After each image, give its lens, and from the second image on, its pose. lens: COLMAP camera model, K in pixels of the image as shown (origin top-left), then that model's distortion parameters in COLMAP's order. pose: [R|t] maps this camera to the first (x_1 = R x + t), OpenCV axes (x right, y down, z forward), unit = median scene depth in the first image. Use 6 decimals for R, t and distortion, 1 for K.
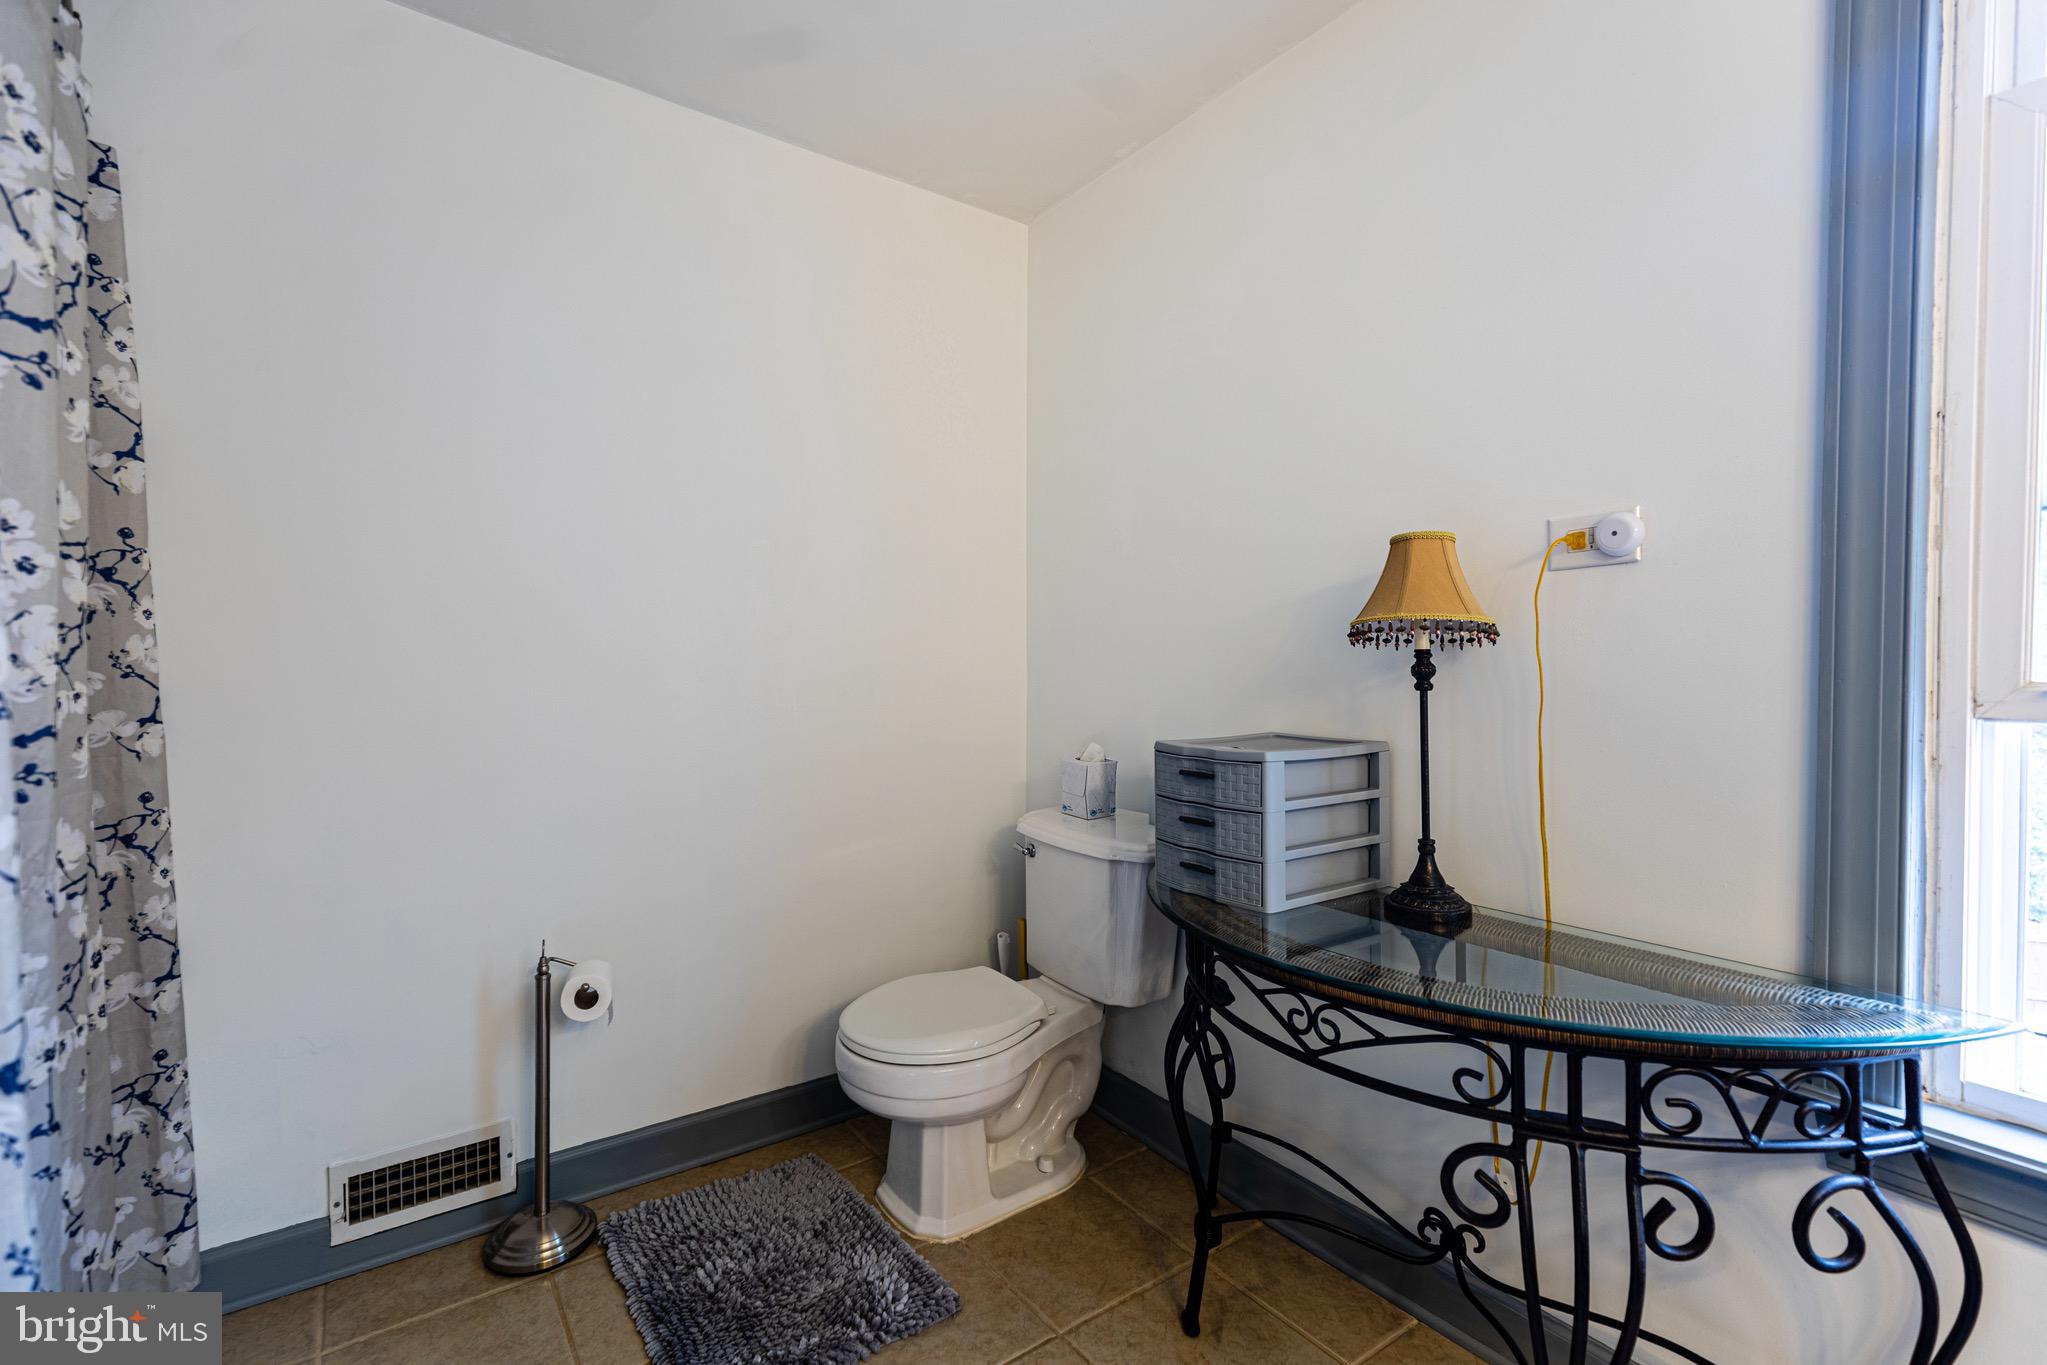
lens RADIAL K [[918.7, 0, 1030.8], [0, 918.7, 673.0], [0, 0, 1]] dist [0.008759, -0.000759]
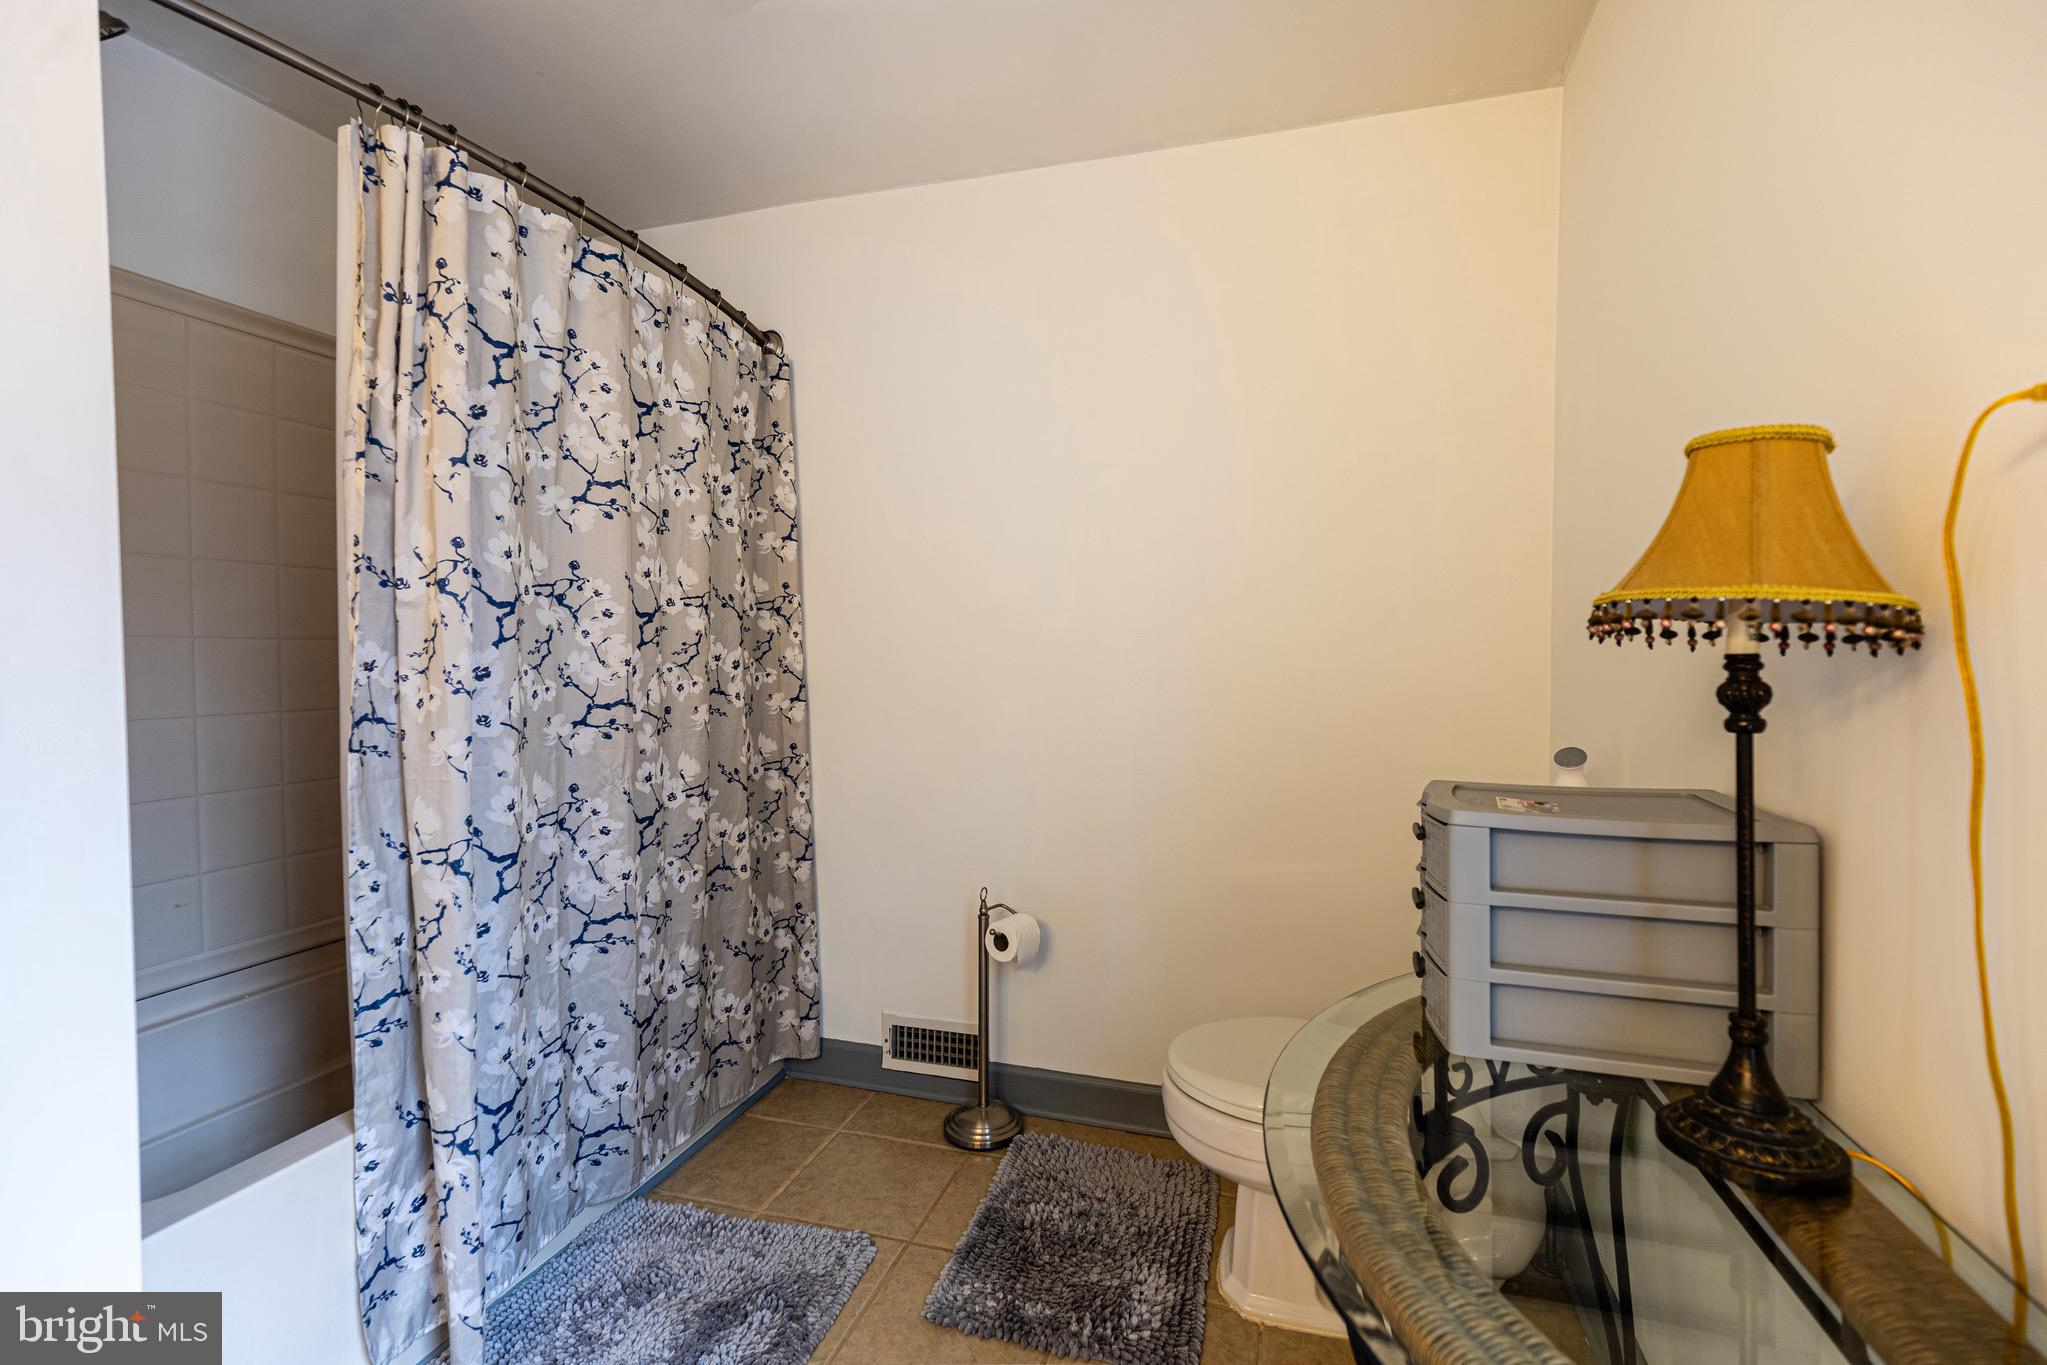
lens RADIAL K [[918.7, 0, 1027.8], [0, 918.7, 676.0], [0, 0, 1]] dist [0.008759, -0.000759]
pose [[0.604076, 0.016479, -0.796756, 0.586757], [-0.013797, 0.999853, 0.010219, -0.012434], [0.796807, 0.004819, 0.604214, 0.348912]]
